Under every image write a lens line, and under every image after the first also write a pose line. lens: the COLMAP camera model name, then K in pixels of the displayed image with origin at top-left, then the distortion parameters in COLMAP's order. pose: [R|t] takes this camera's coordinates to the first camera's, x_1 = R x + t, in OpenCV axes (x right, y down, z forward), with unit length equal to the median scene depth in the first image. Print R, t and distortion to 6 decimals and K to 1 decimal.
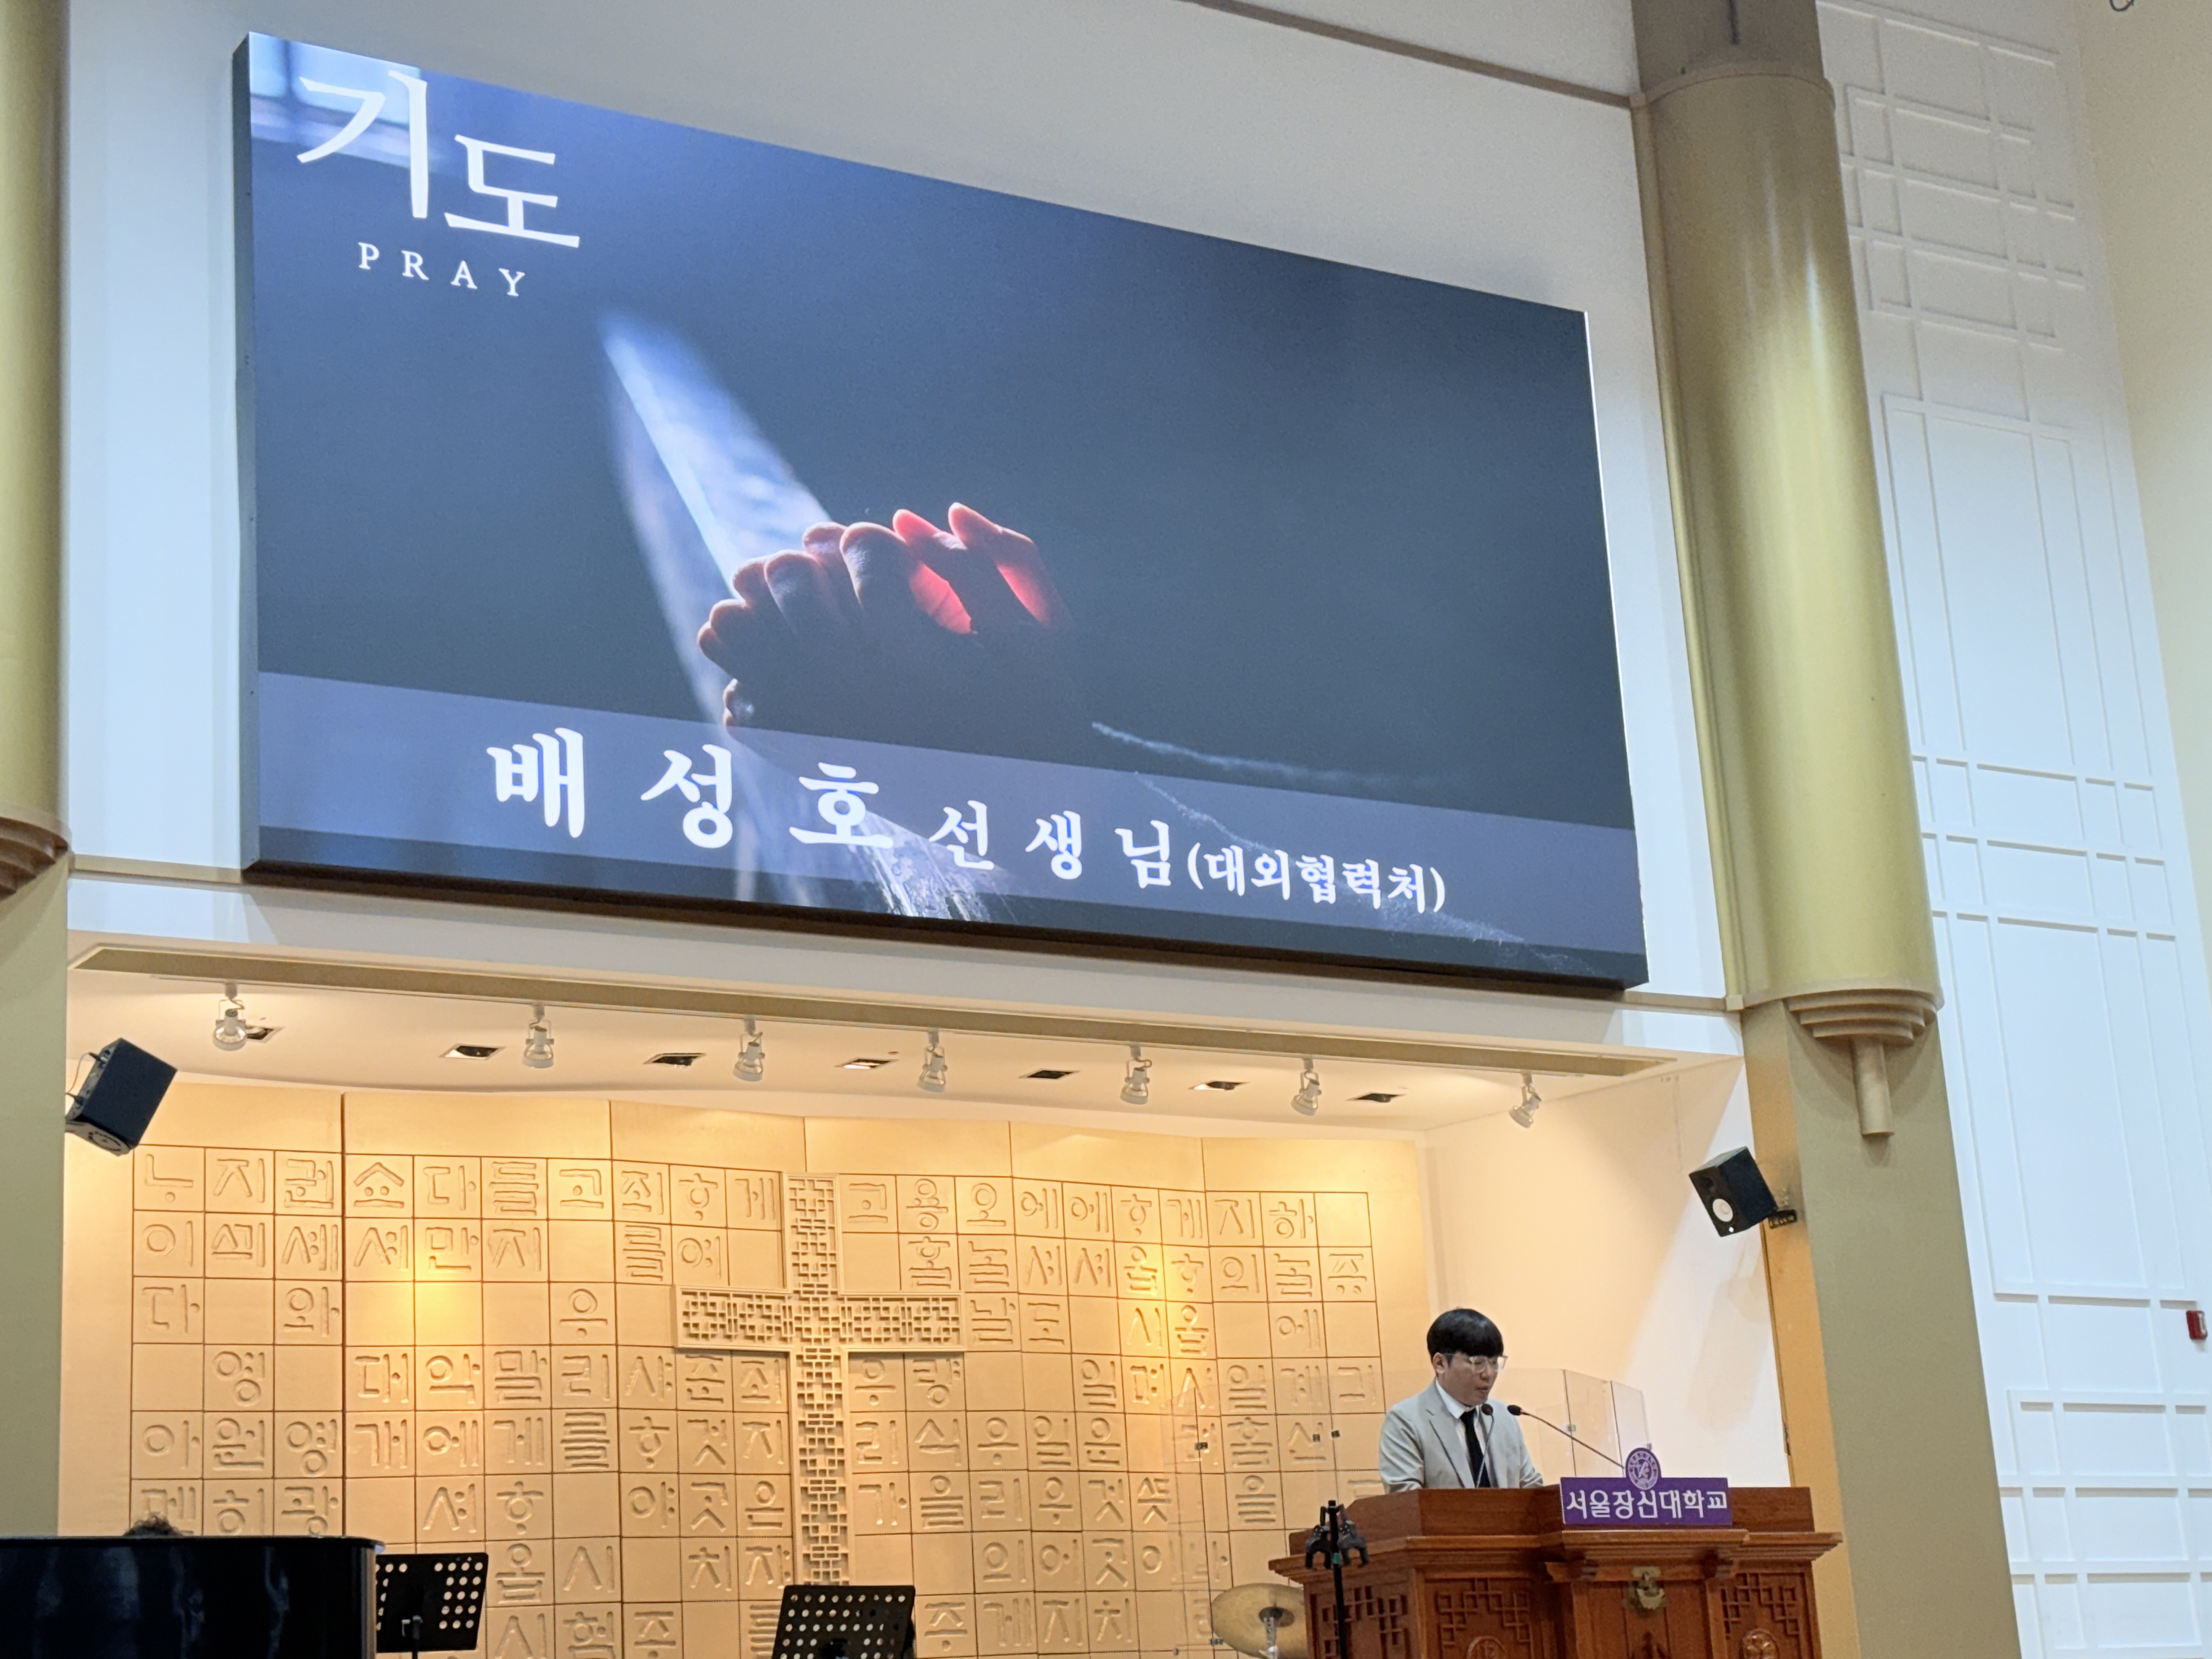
lens RADIAL K [[3651.6, 0, 1094.3], [0, 3651.6, 842.7], [0, 0, 1]] dist [0.132511, 0.000000]
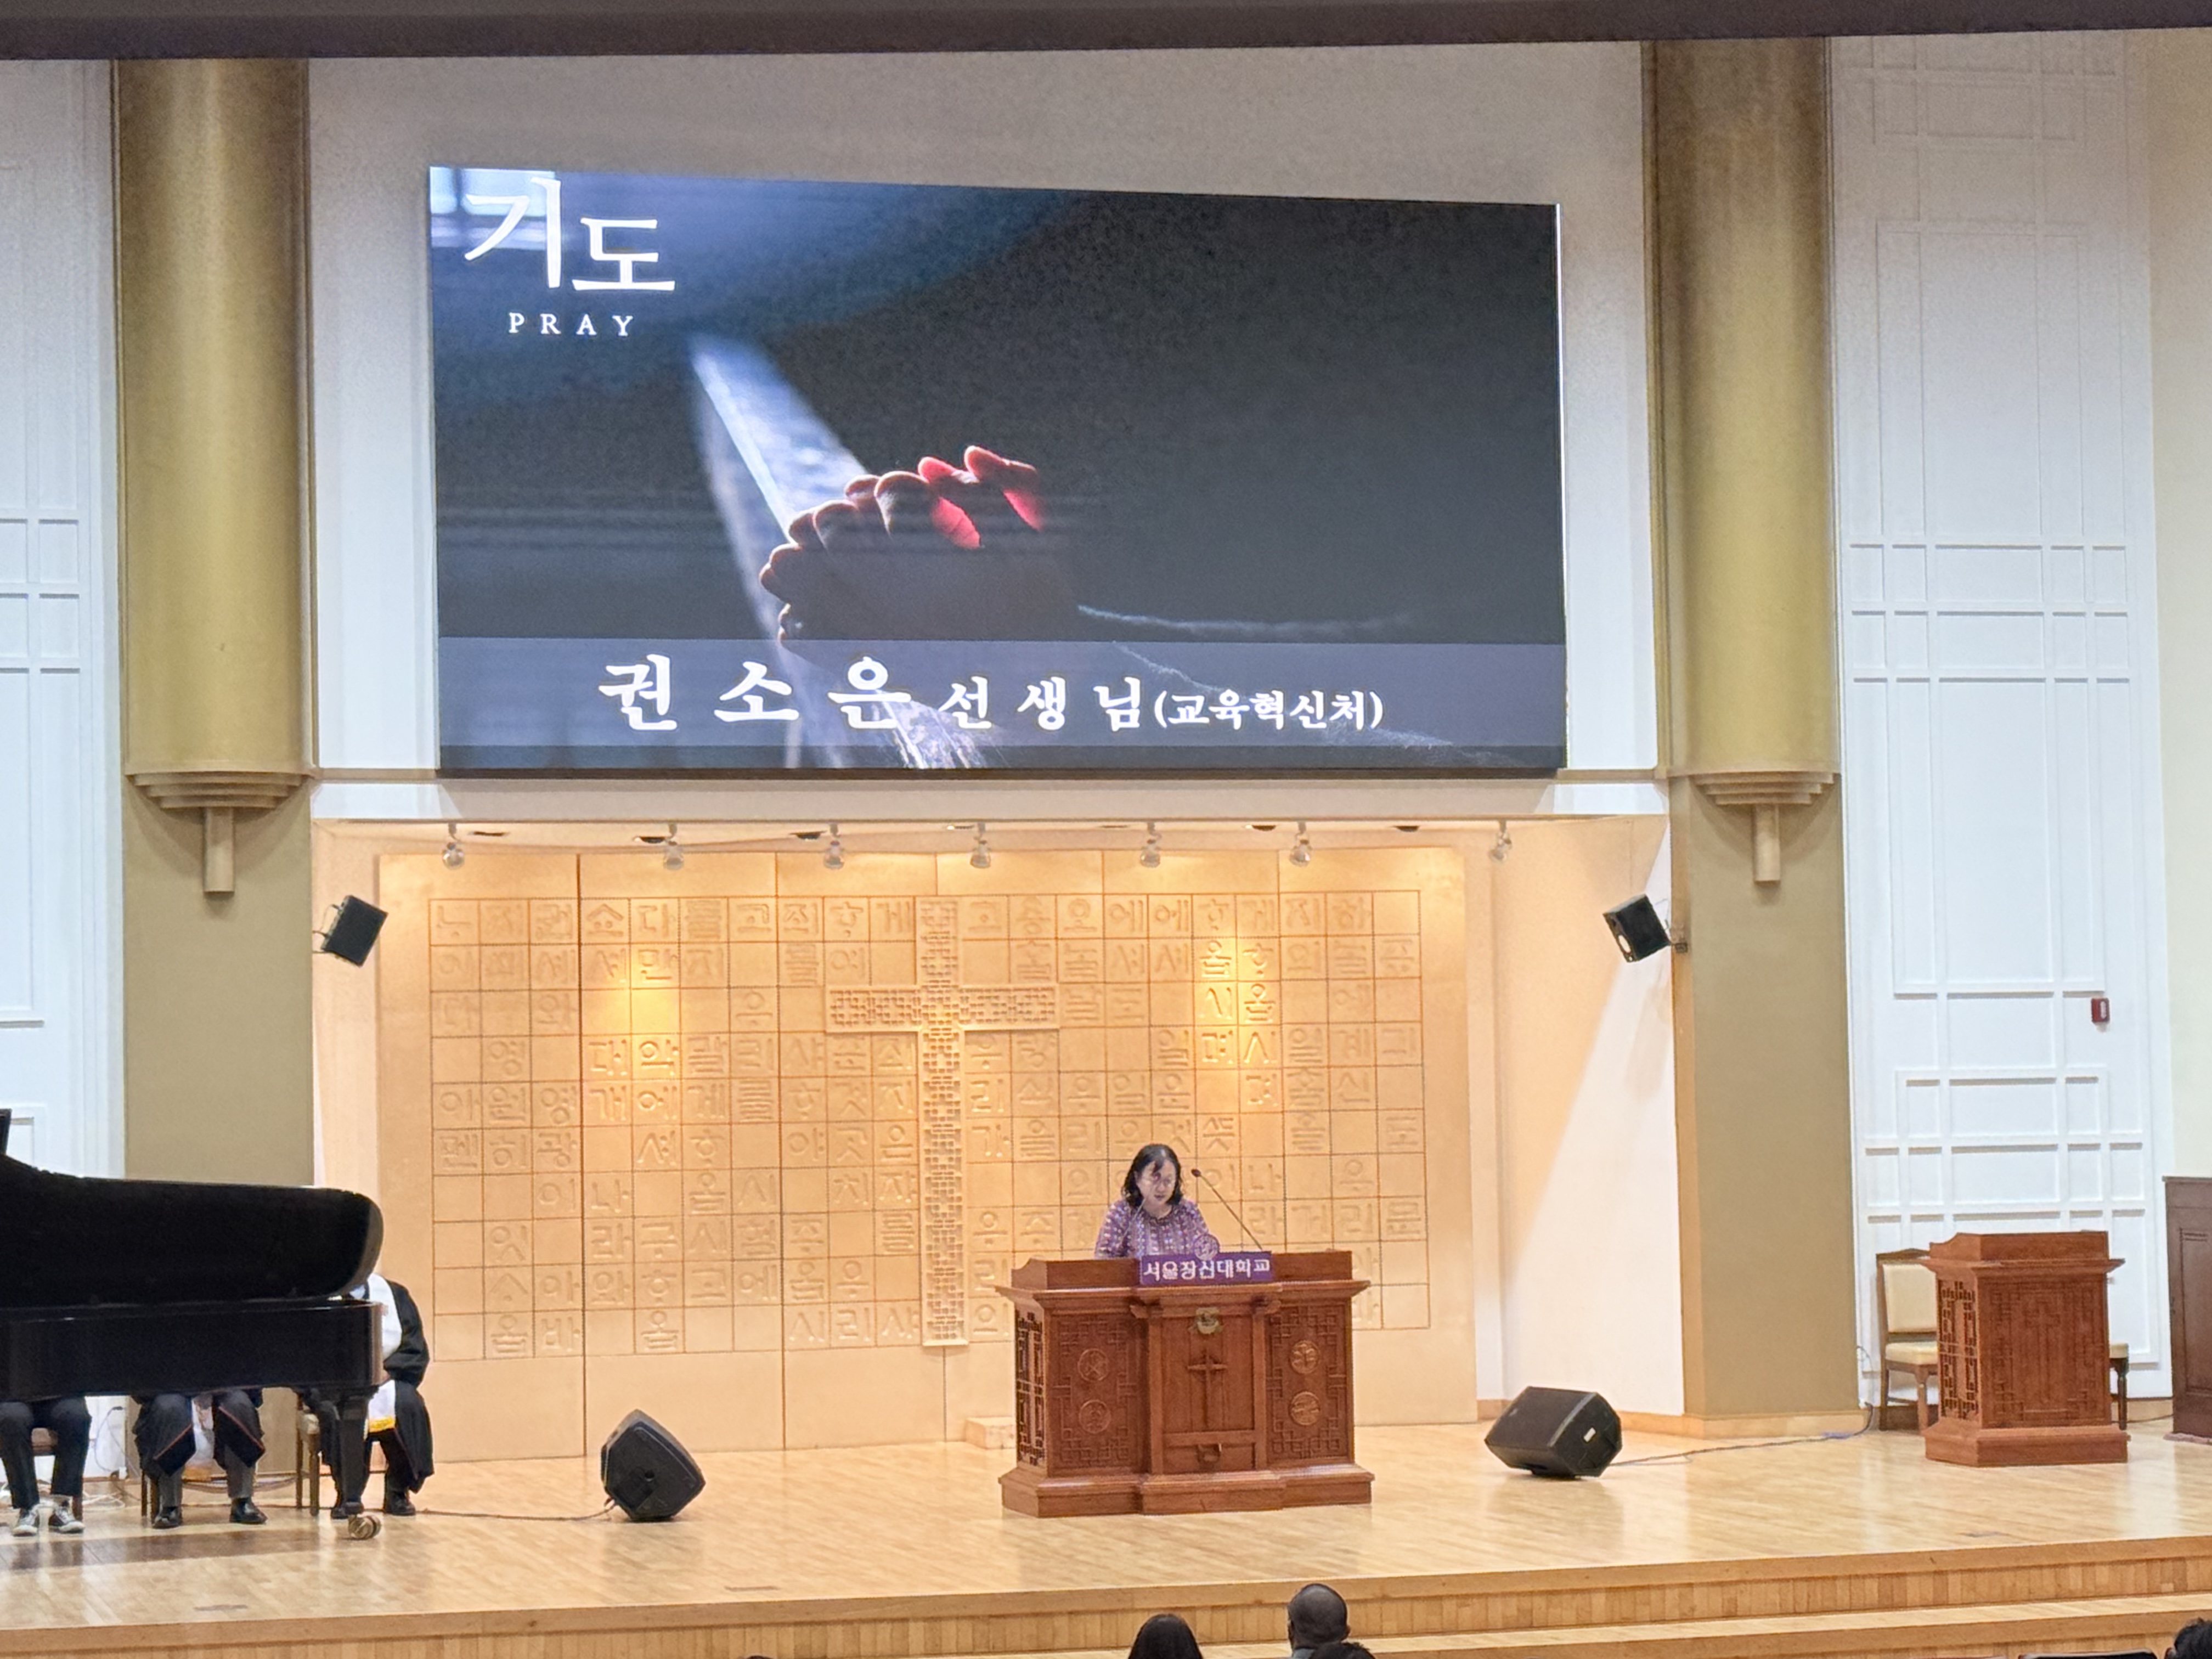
lens RADIAL K [[4910.5, 0, 1115.3], [0, 4910.5, 824.6], [0, 0, 1]] dist [0.141551, 0.000000]
pose [[0.961973, 0.028863, -0.271617, 0.498037], [0.032247, 0.975447, 0.217862, -0.342728], [0.271236, -0.218336, 0.937422, -0.694435]]
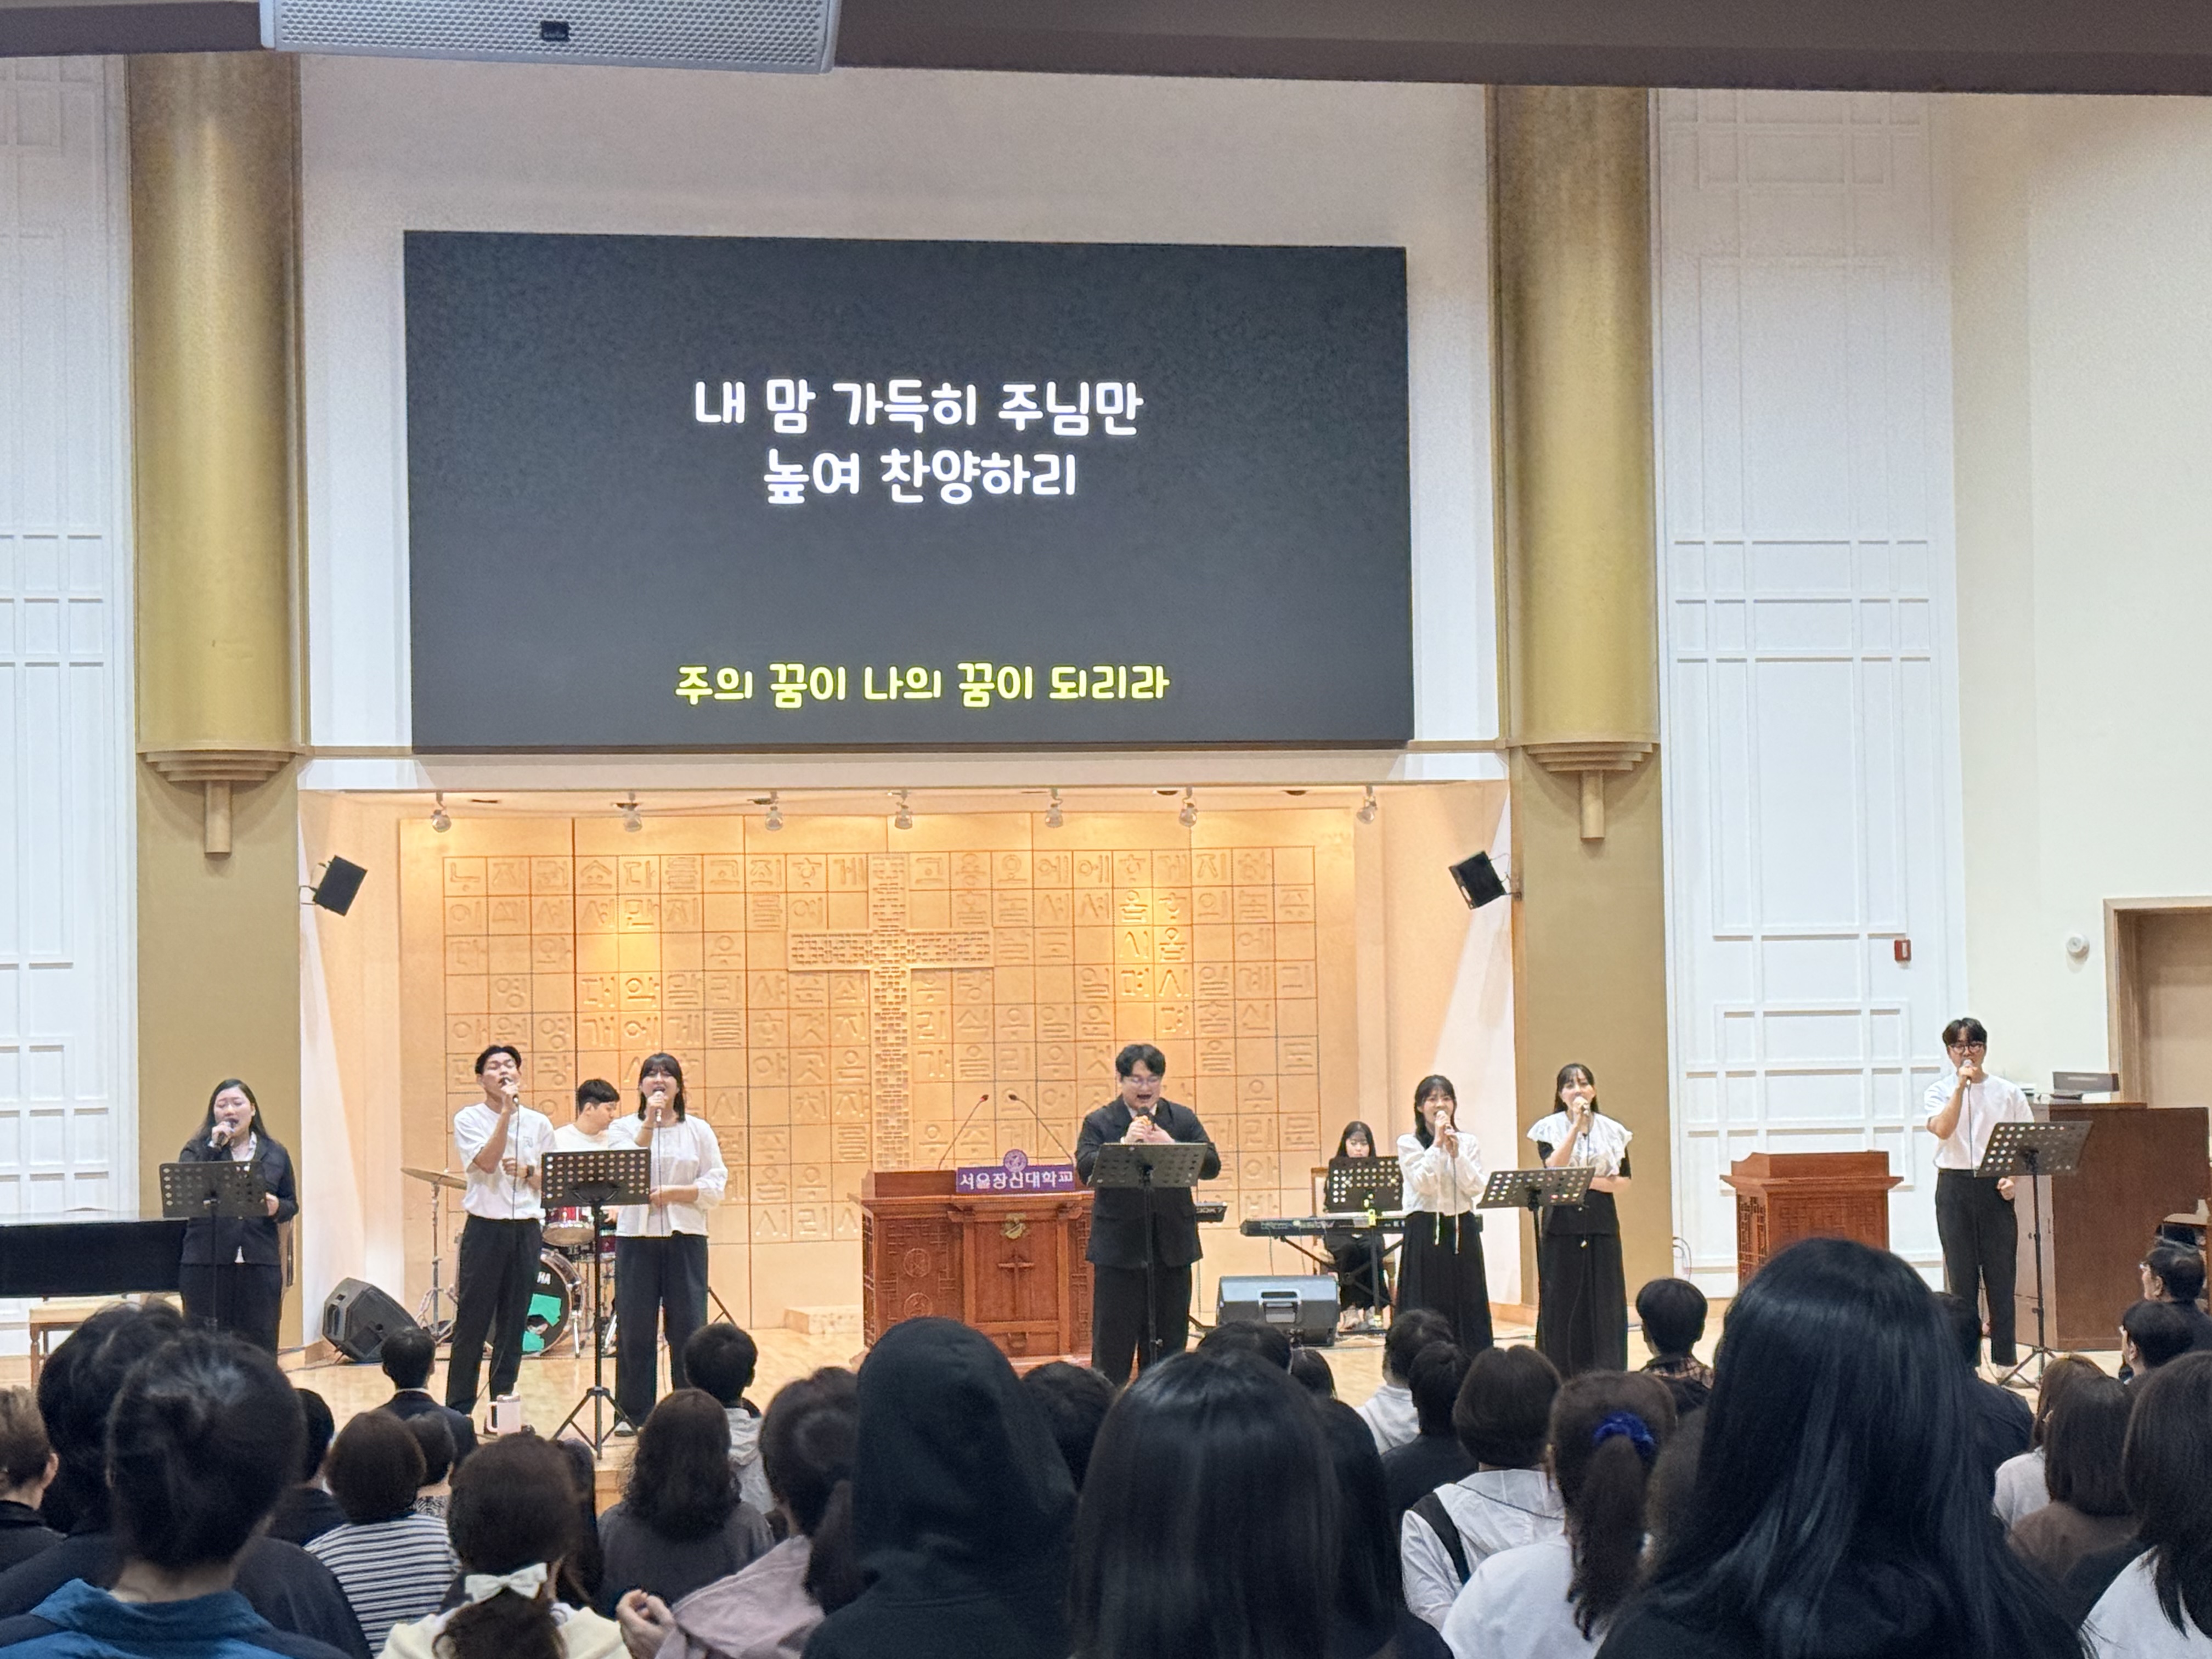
lens RADIAL K [[4119.0, 0, 1119.1], [0, 4119.0, 830.8], [0, 0, 1]] dist [0.148201, 0.000000]
pose [[0.932822, 0.029237, -0.359150, 0.677210], [0.056647, 0.972412, 0.226288, -0.326176], [0.355857, -0.231431, 0.905431, -0.573235]]
